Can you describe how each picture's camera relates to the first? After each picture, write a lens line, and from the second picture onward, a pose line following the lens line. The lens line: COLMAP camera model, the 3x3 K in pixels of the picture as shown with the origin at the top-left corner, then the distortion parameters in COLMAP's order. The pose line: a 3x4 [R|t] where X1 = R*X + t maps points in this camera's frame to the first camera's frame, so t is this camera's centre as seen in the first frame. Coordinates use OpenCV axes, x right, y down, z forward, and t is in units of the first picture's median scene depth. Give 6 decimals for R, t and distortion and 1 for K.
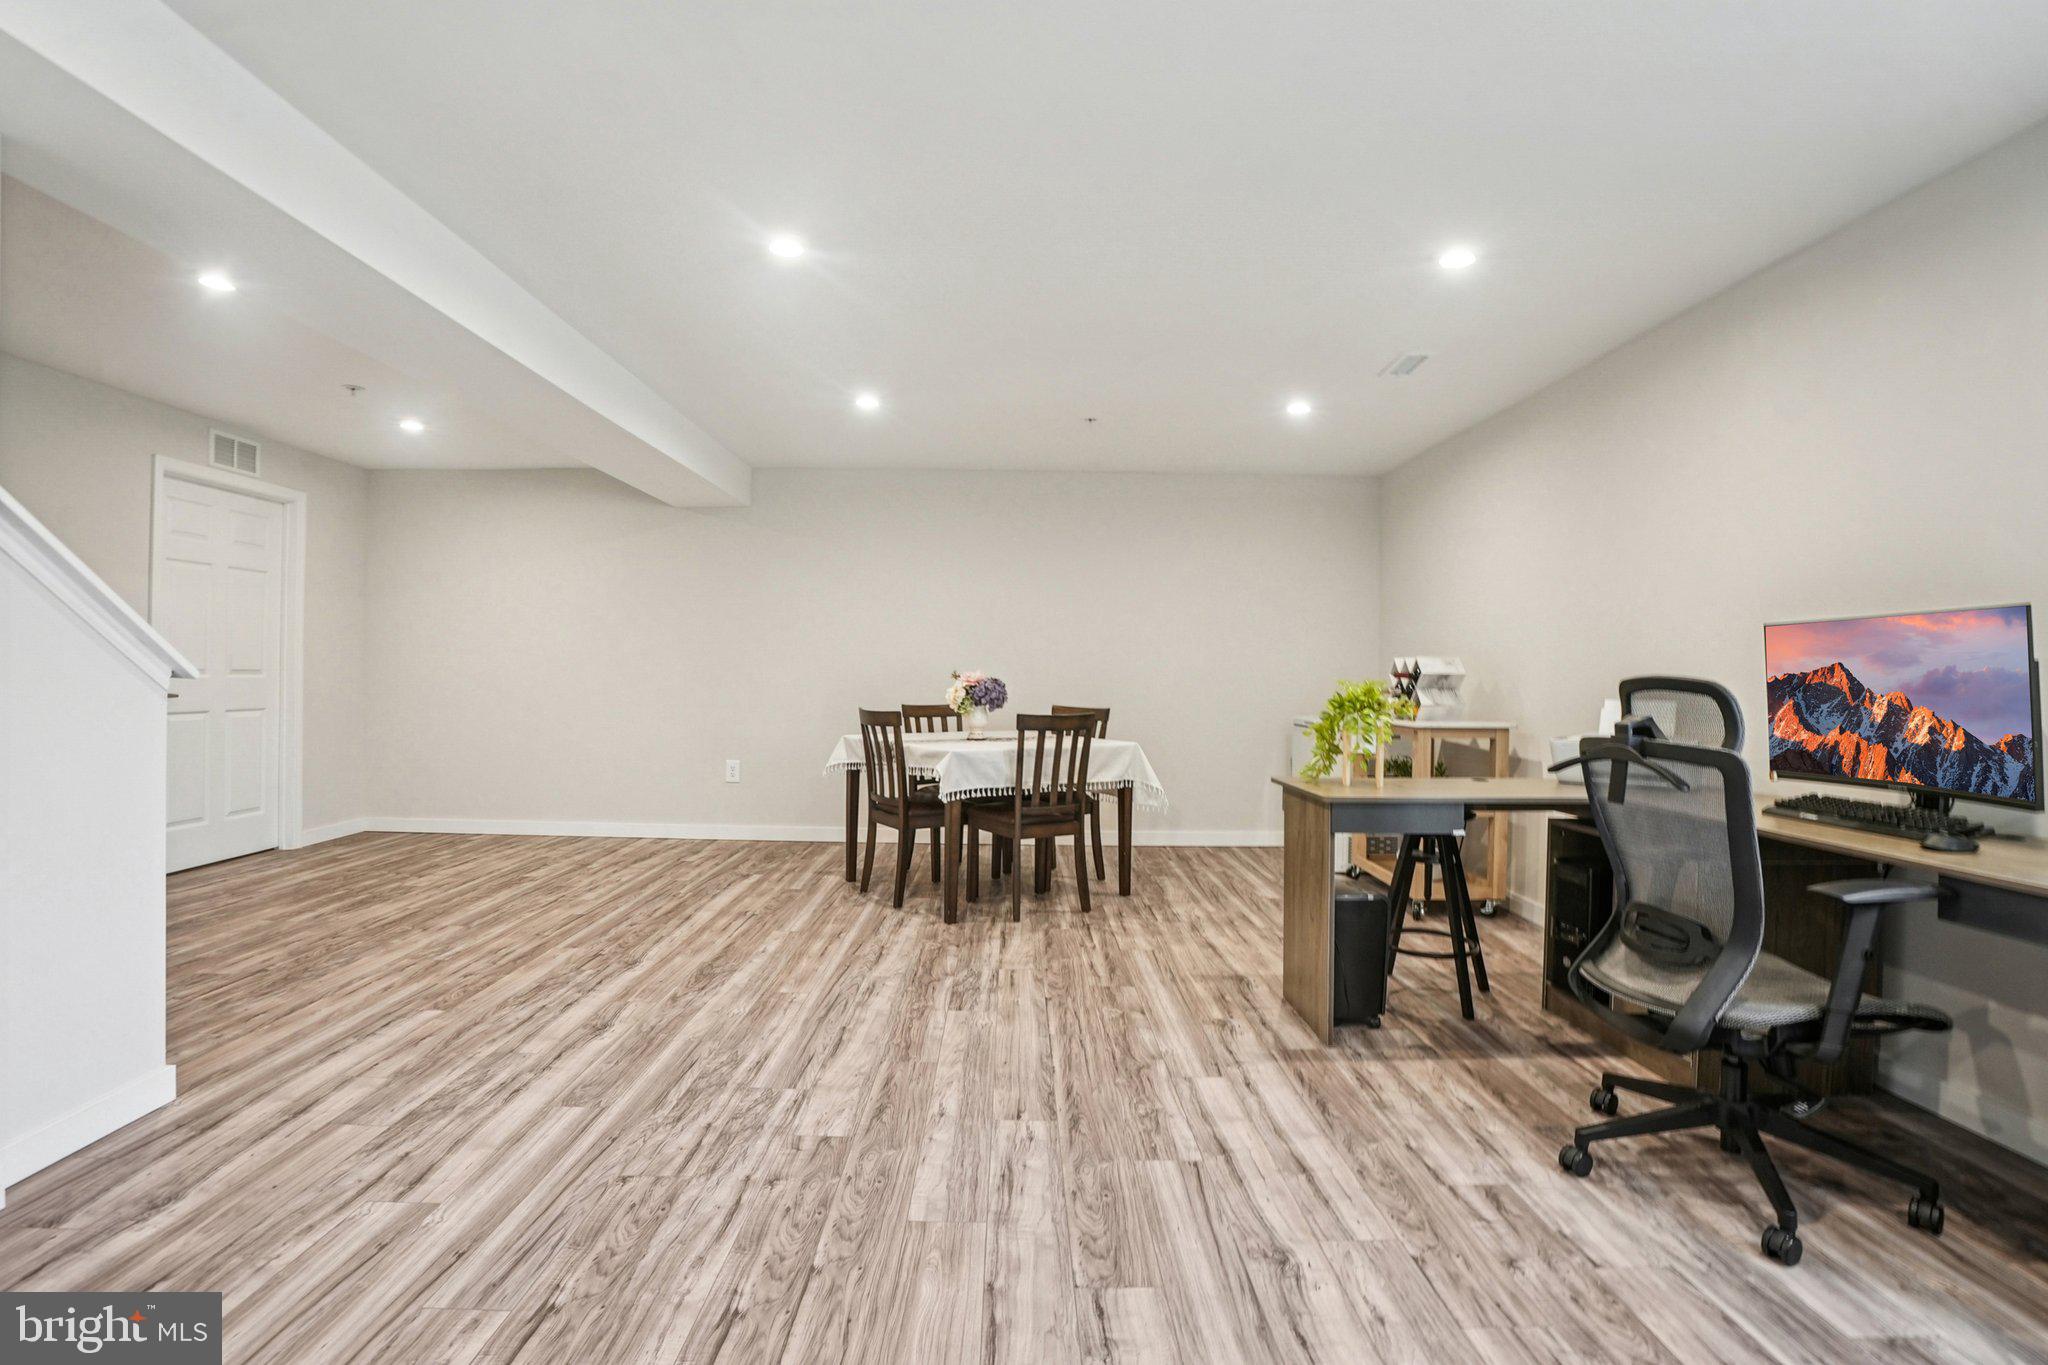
lens RADIAL K [[949.0, 0, 1020.4], [0, 949.0, 681.0], [0, 0, 1]] dist [-0.050425, 0.004405]
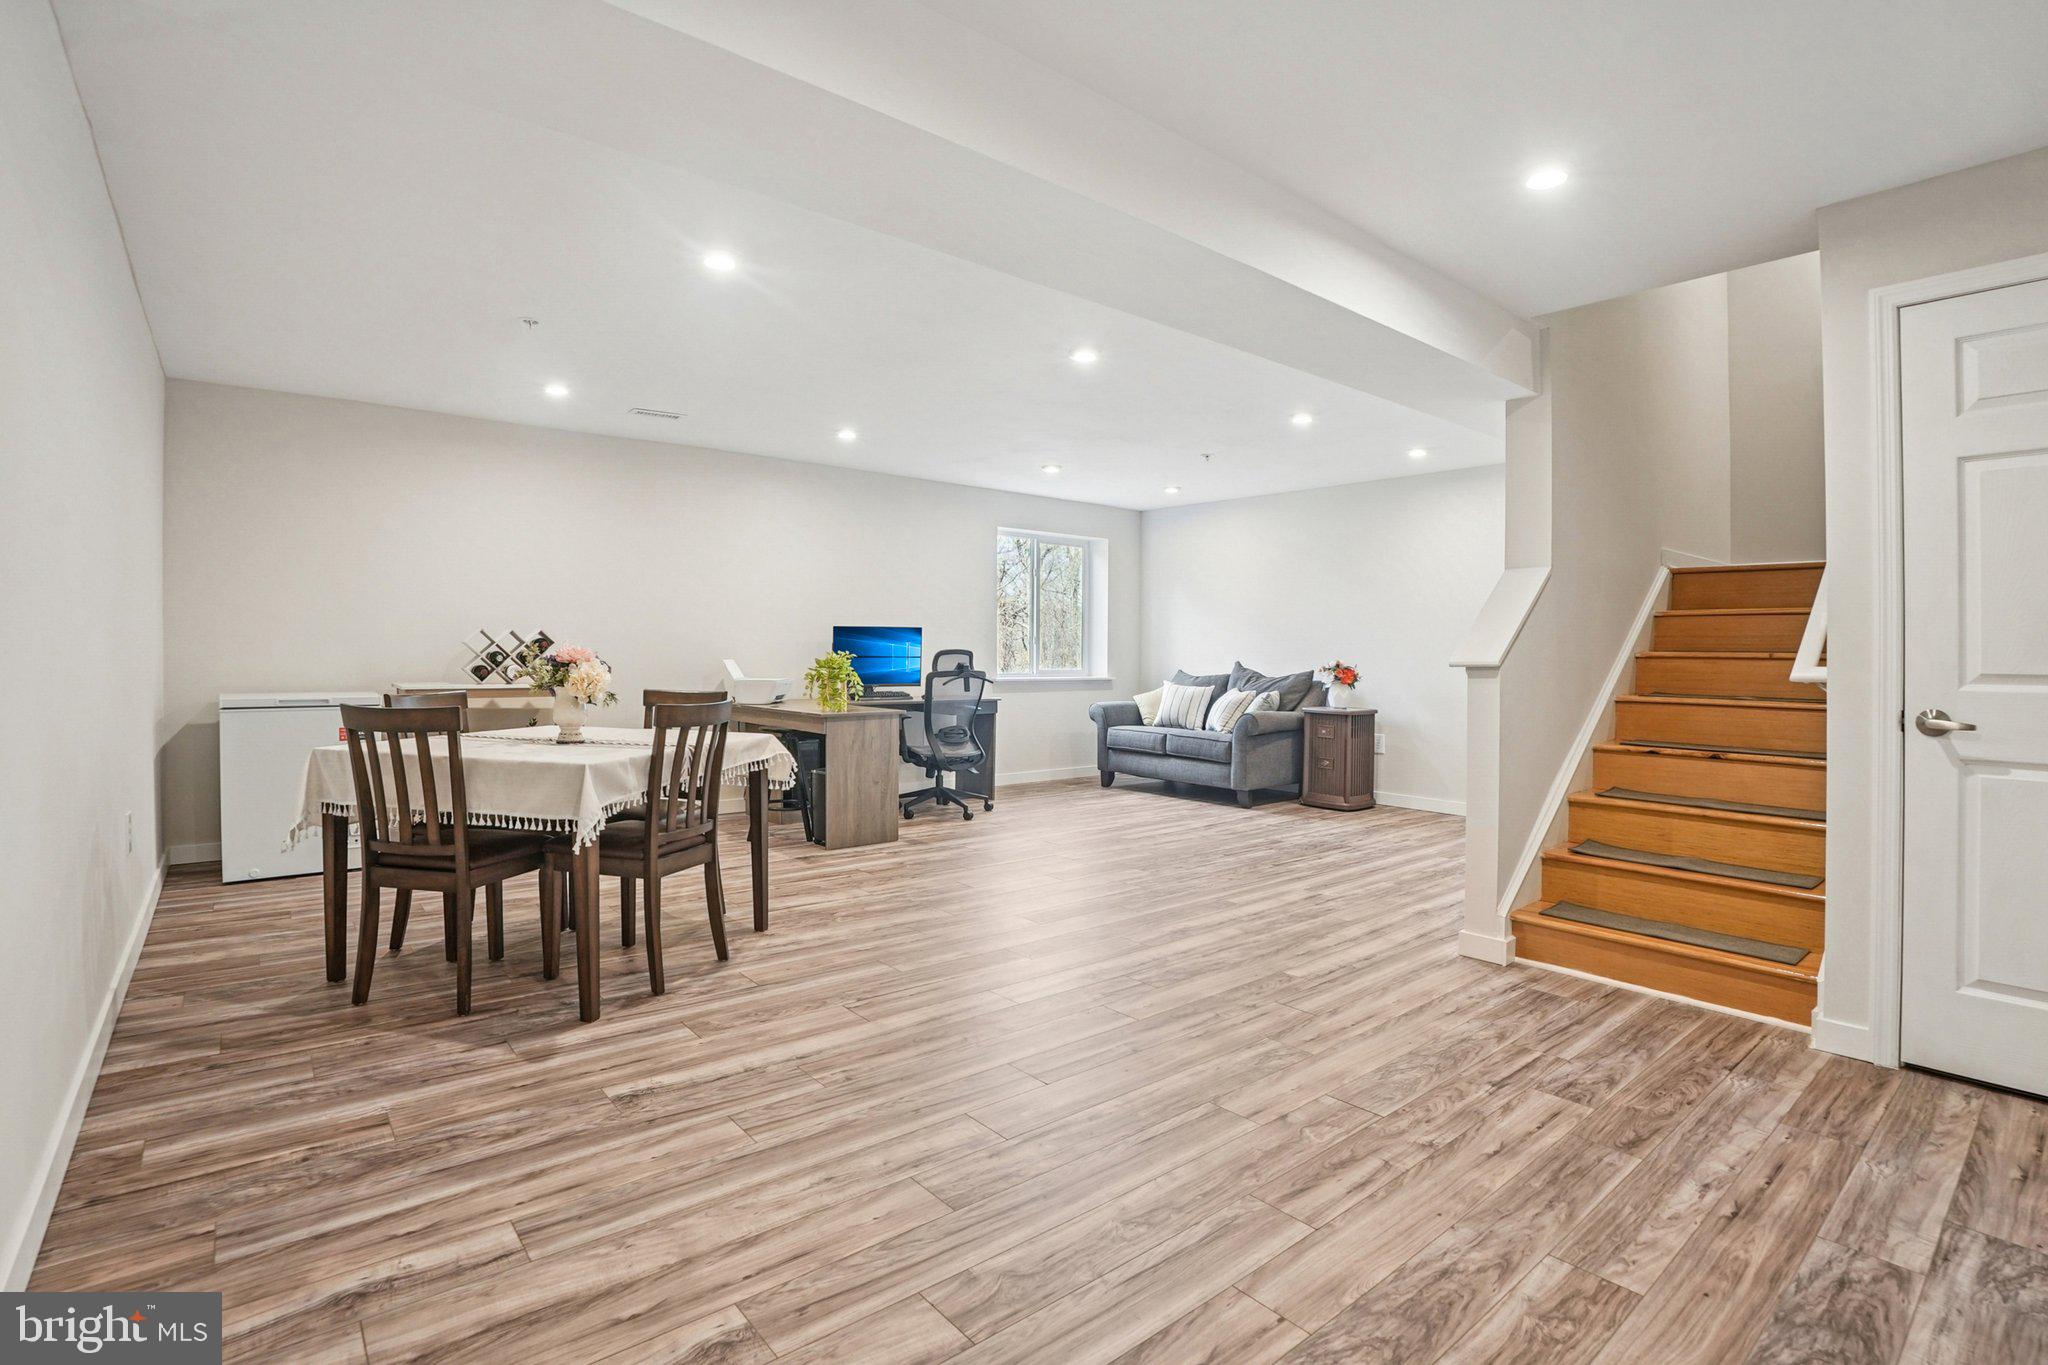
lens RADIAL K [[949.0, 0, 1021.0], [0, 949.0, 671.7], [0, 0, 1]] dist [-0.050425, 0.004405]
pose [[-0.632308, -0.033902, 0.773975, -1.256491], [-0.020595, 0.999425, 0.026953, -0.018201], [-0.774443, 0.001103, -0.632642, 1.916252]]
